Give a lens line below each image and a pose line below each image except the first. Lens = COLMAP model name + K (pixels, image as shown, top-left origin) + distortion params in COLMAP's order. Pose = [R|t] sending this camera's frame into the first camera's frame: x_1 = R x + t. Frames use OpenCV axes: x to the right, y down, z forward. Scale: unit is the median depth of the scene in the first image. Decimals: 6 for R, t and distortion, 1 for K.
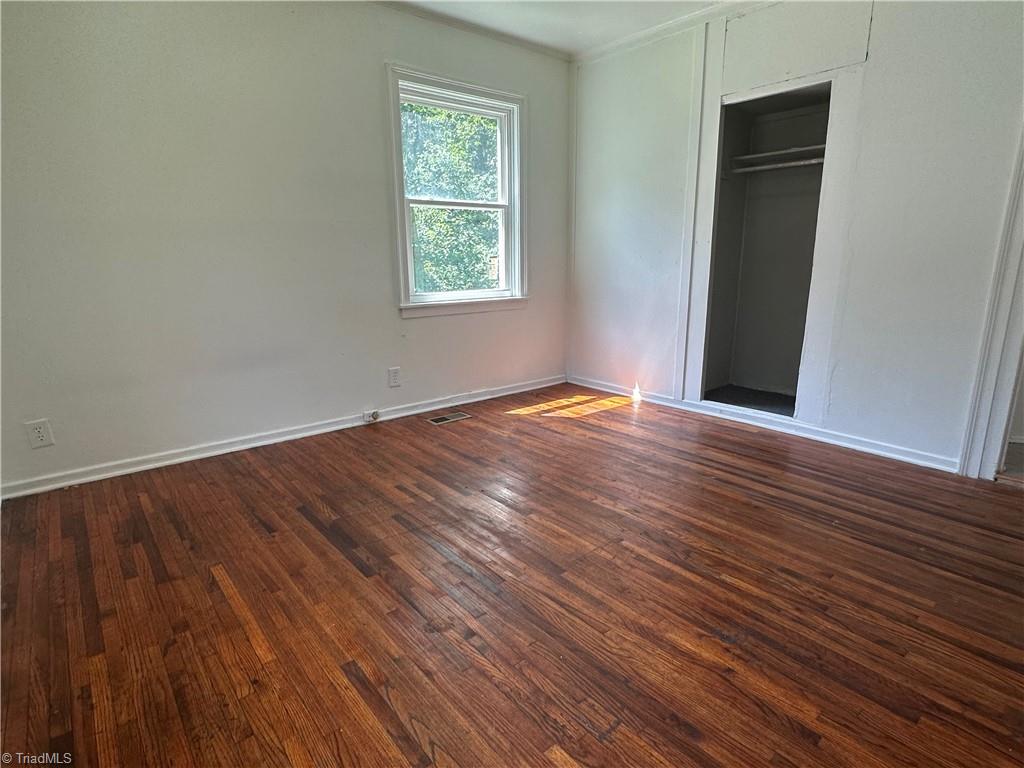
lens RADIAL K [[550.4, 0, 512.0], [0, 550.4, 384.0], [0, 0, 1]] dist [-0.000337, -0.000087]
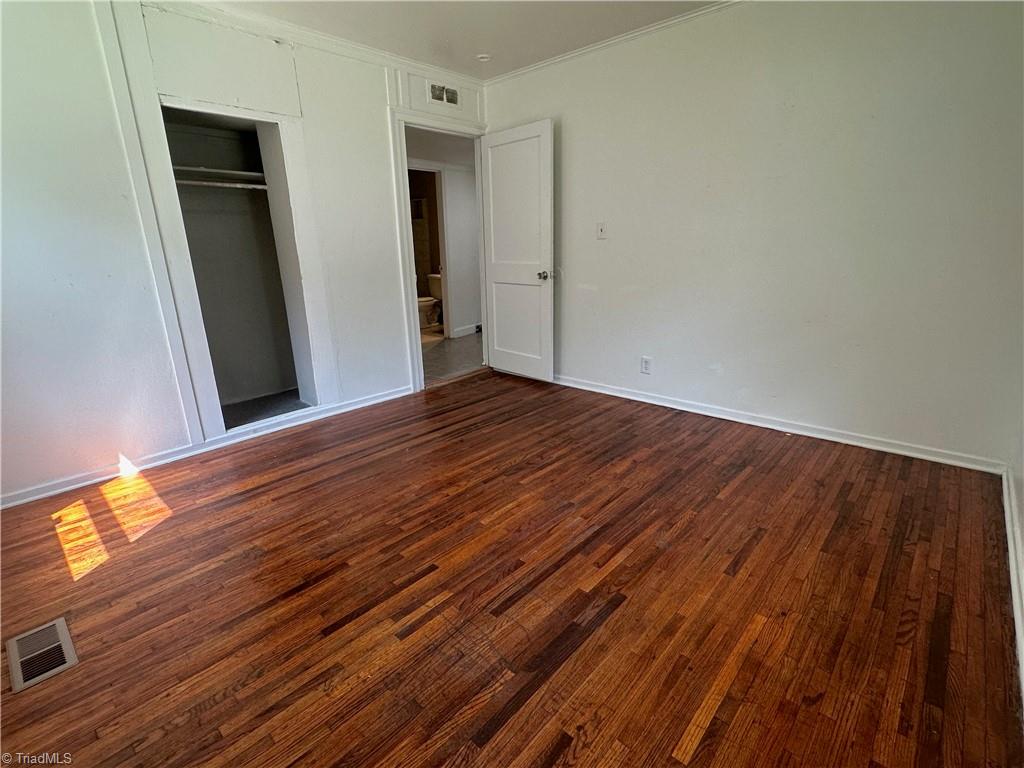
lens RADIAL K [[495.0, 0, 512.0], [0, 495.0, 384.0], [0, 0, 1]] dist [-0.002390, -0.000294]
pose [[-0.138199, -0.259640, 0.955766, -0.675256], [0.247709, 0.925293, 0.287180, -0.222238], [-0.958927, 0.276440, -0.063559, 0.771902]]
